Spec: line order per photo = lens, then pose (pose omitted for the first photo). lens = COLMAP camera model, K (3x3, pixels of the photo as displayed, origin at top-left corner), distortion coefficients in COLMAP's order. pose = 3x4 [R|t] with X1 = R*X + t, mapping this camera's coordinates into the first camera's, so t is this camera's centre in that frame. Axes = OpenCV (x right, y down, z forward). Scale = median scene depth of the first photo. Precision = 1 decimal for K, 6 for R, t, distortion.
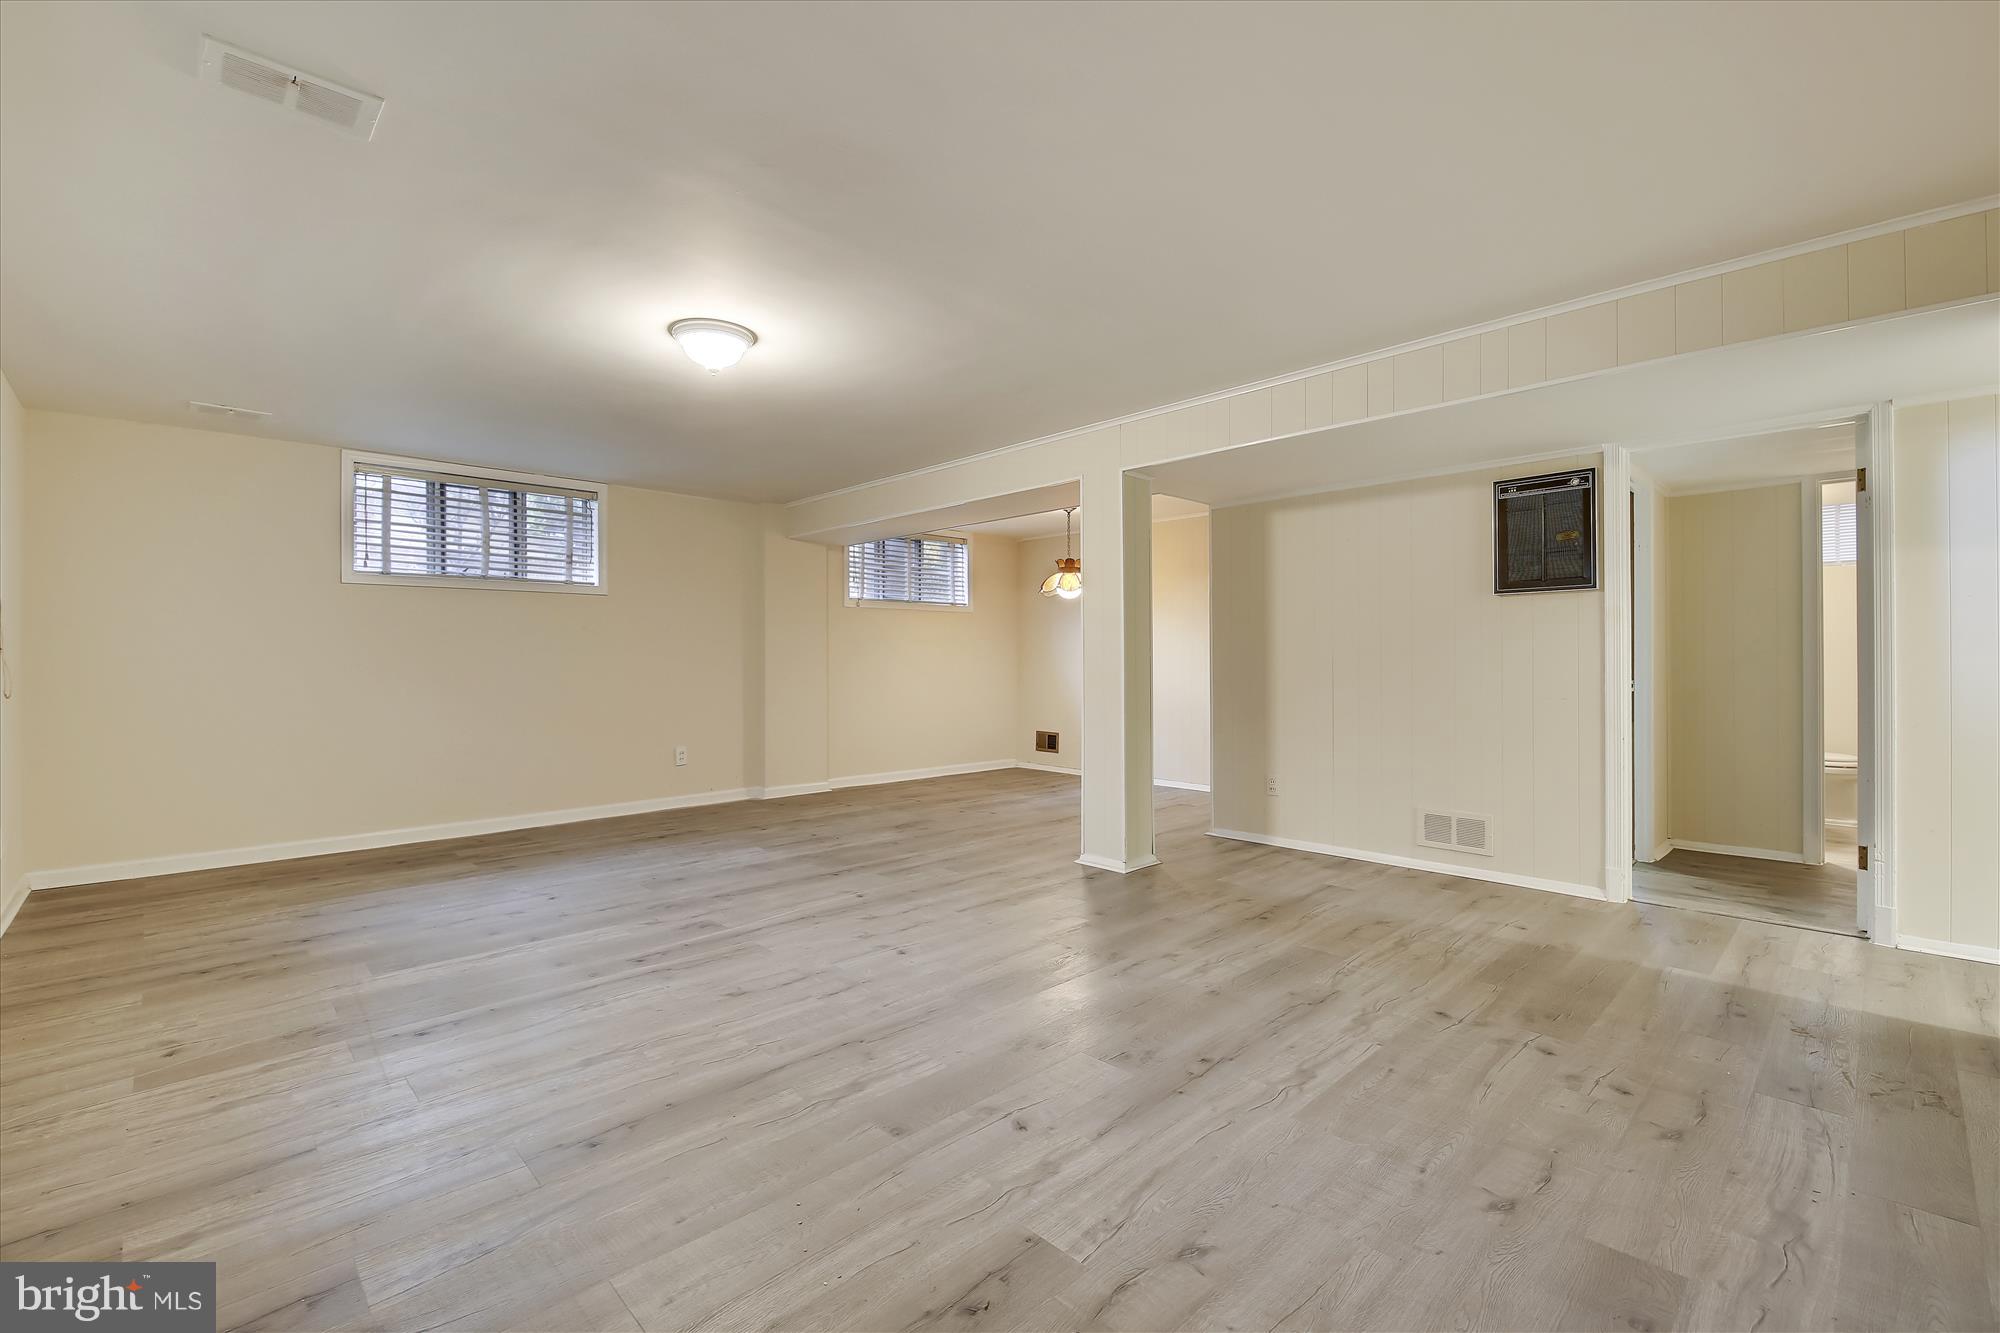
lens RADIAL K [[865.7, 0, 992.3], [0, 865.7, 683.5], [0, 0, 1]] dist [0.003172, -0.002871]
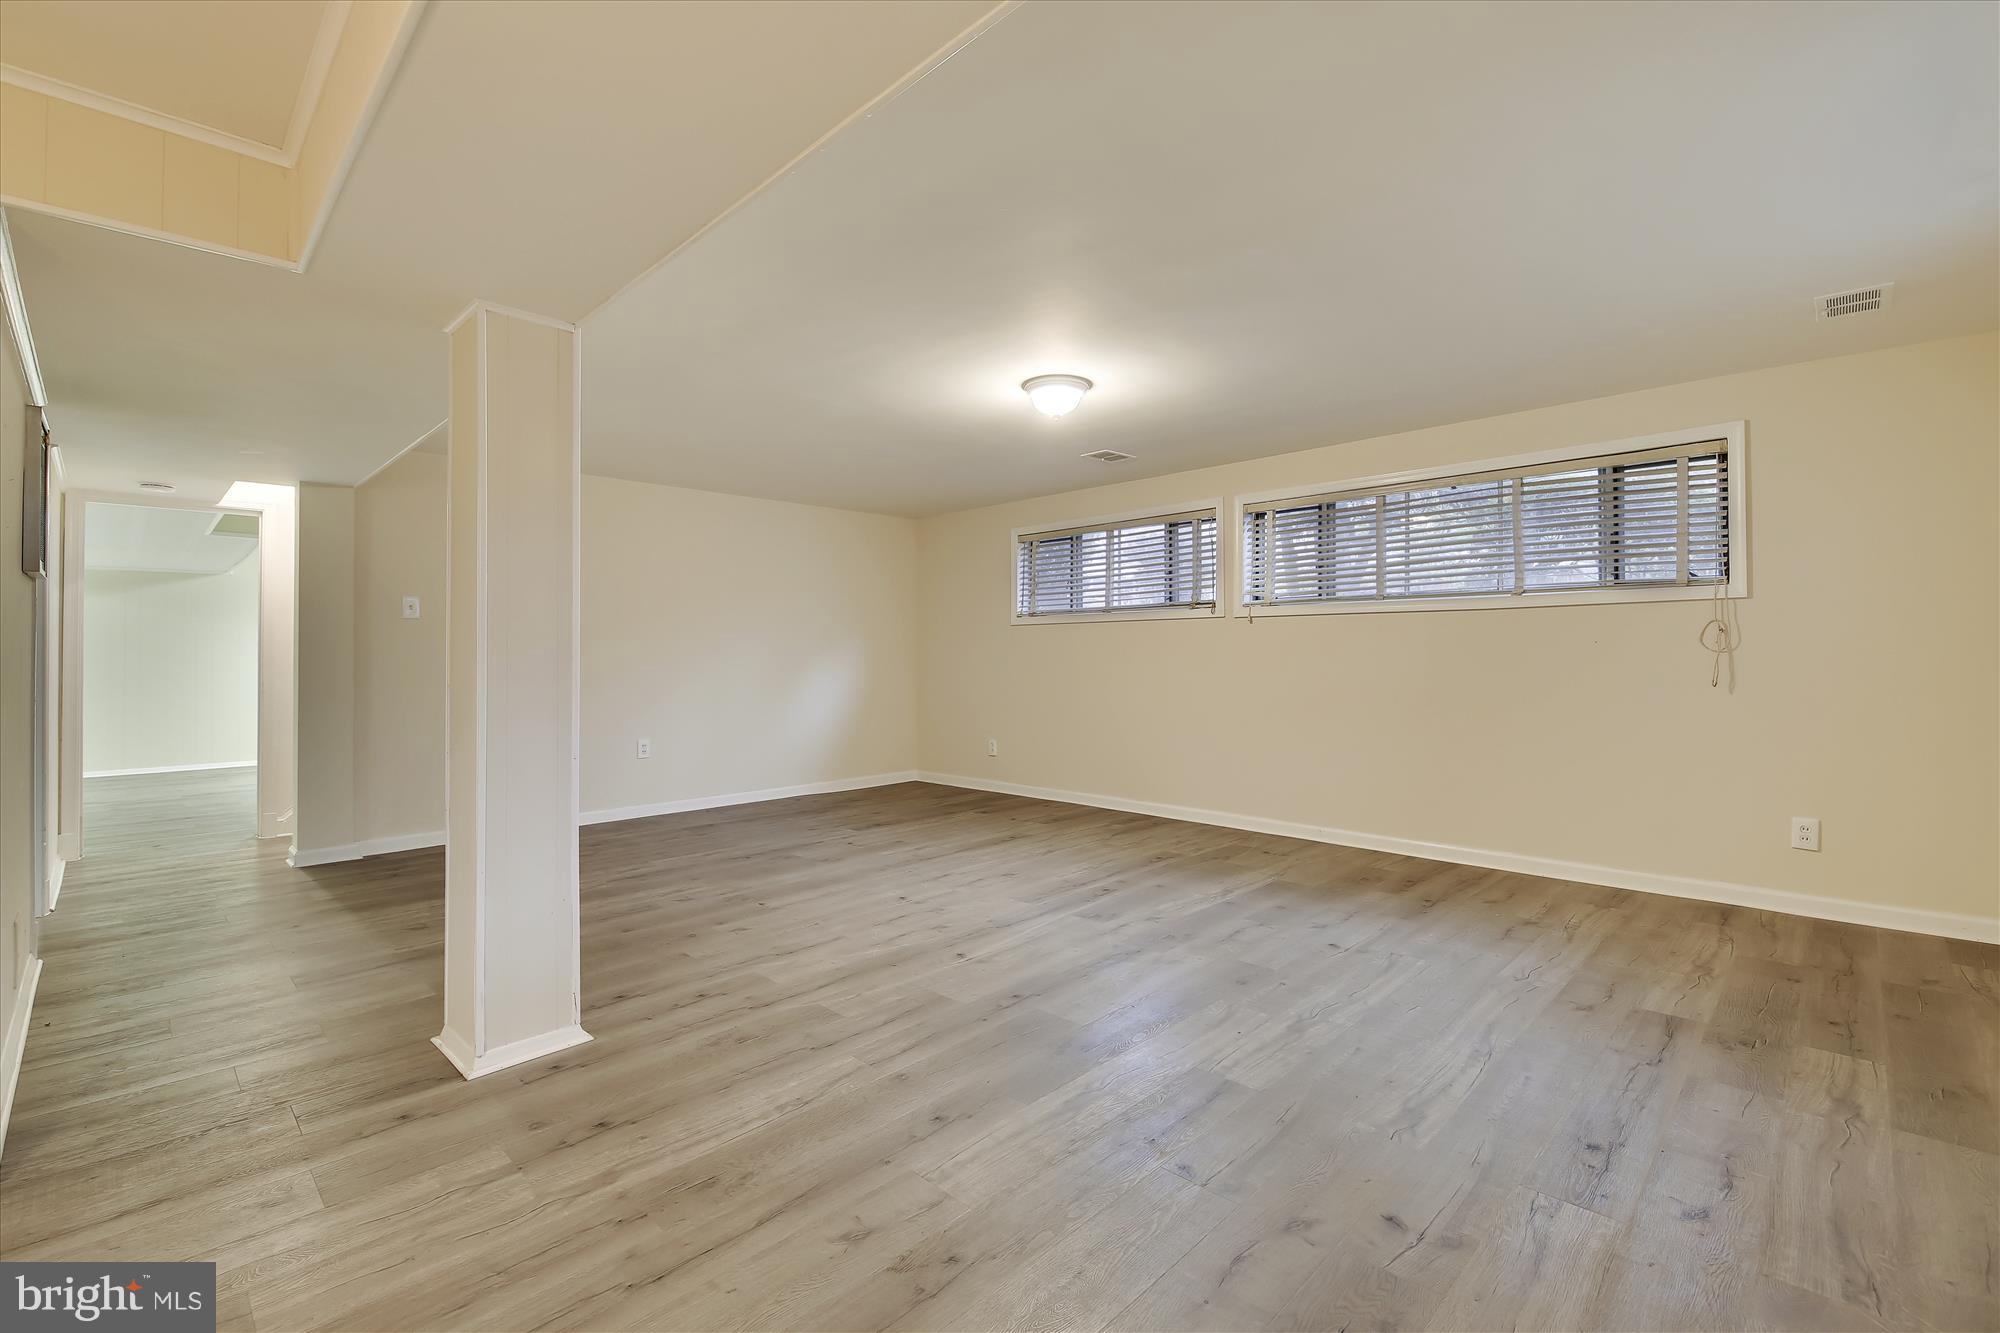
lens RADIAL K [[865.7, 0, 987.6], [0, 865.7, 647.8], [0, 0, 1]] dist [0.003172, -0.002871]
pose [[-0.999764, 0.007591, -0.020361, -0.187096], [0.007160, 0.999751, 0.021157, -0.060994], [0.020517, 0.021006, -0.999569, 2.050678]]
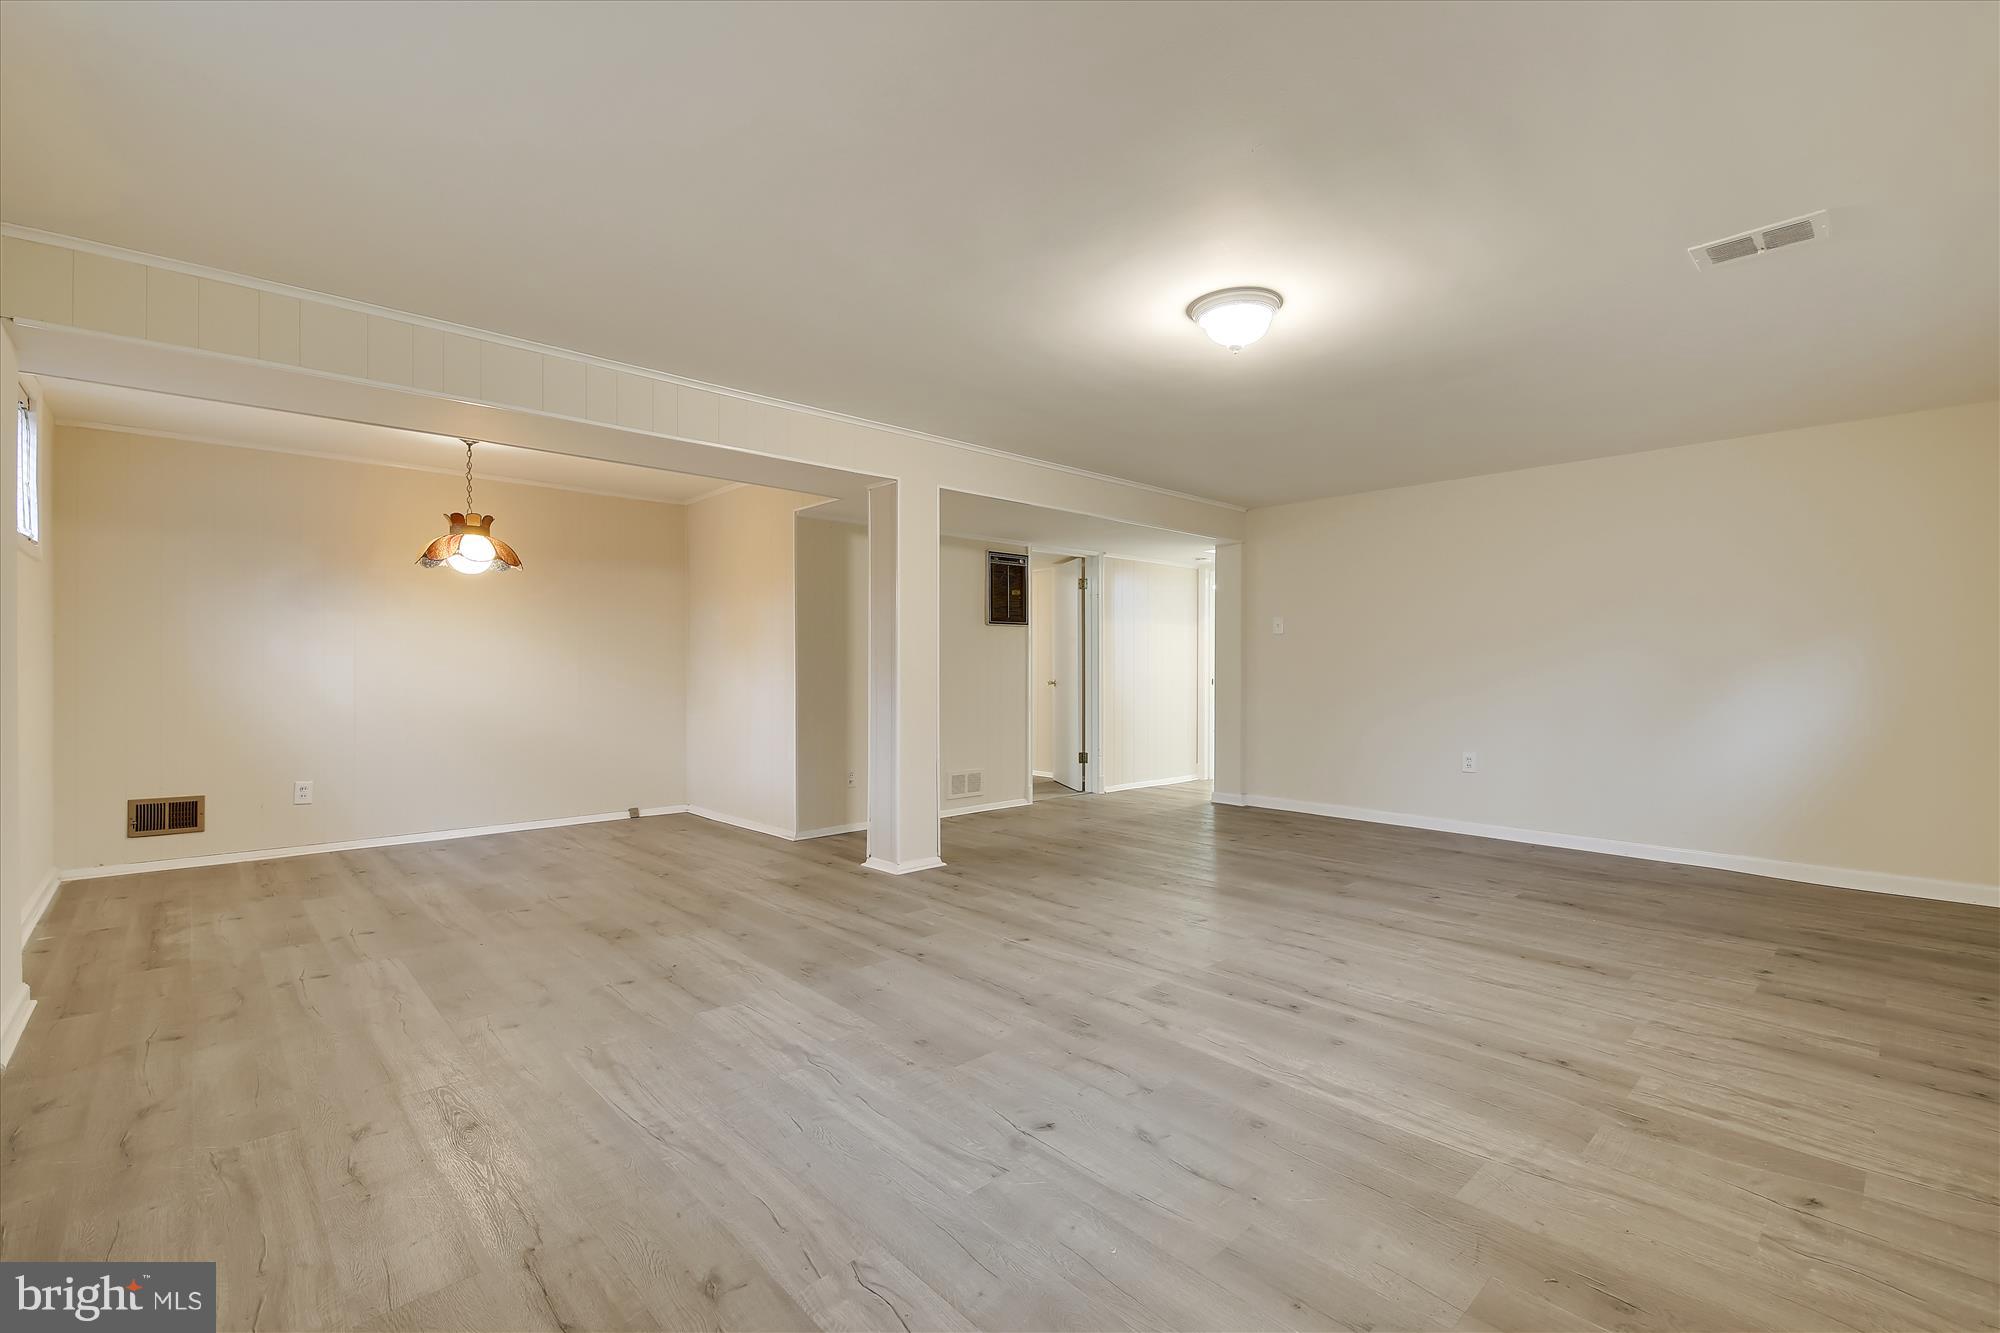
lens RADIAL K [[865.7, 0, 1024.5], [0, 865.7, 661.5], [0, 0, 1]] dist [0.003172, -0.002871]
pose [[-0.003879, 0.006990, 0.999968, -1.160265], [0.026166, 0.999634, -0.006886, -0.027631], [-0.999650, 0.026139, -0.004060, 1.143620]]
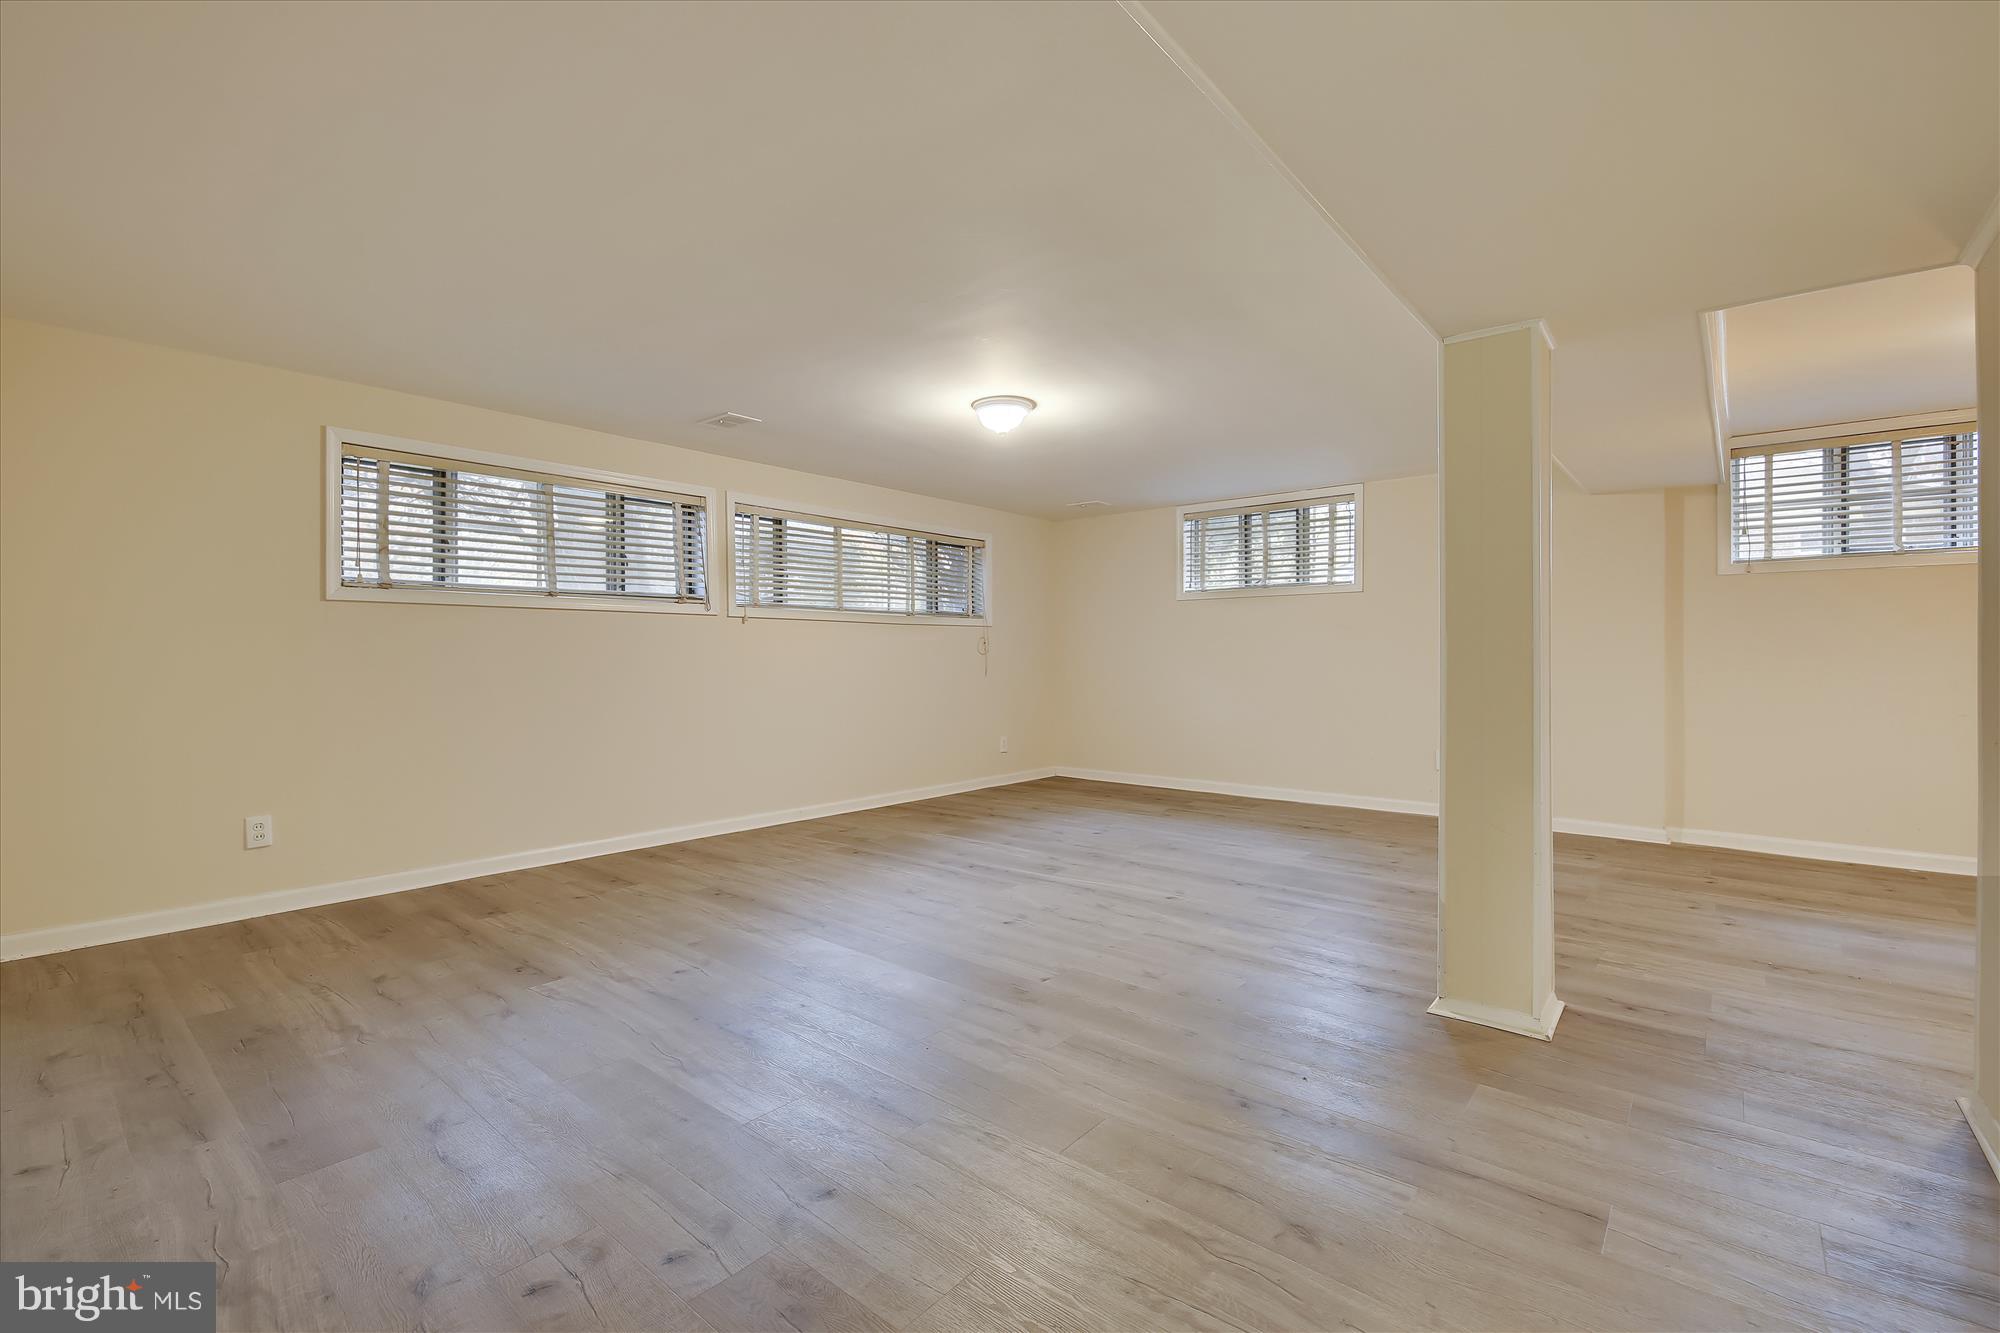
lens RADIAL K [[865.7, 0, 1005.7], [0, 865.7, 662.6], [0, 0, 1]] dist [0.003172, -0.002871]
pose [[0.107211, 0.011765, -0.994167, 0.909472], [-0.029365, 0.999531, 0.008662, -0.025547], [0.993803, 0.028265, 0.107507, 0.807484]]
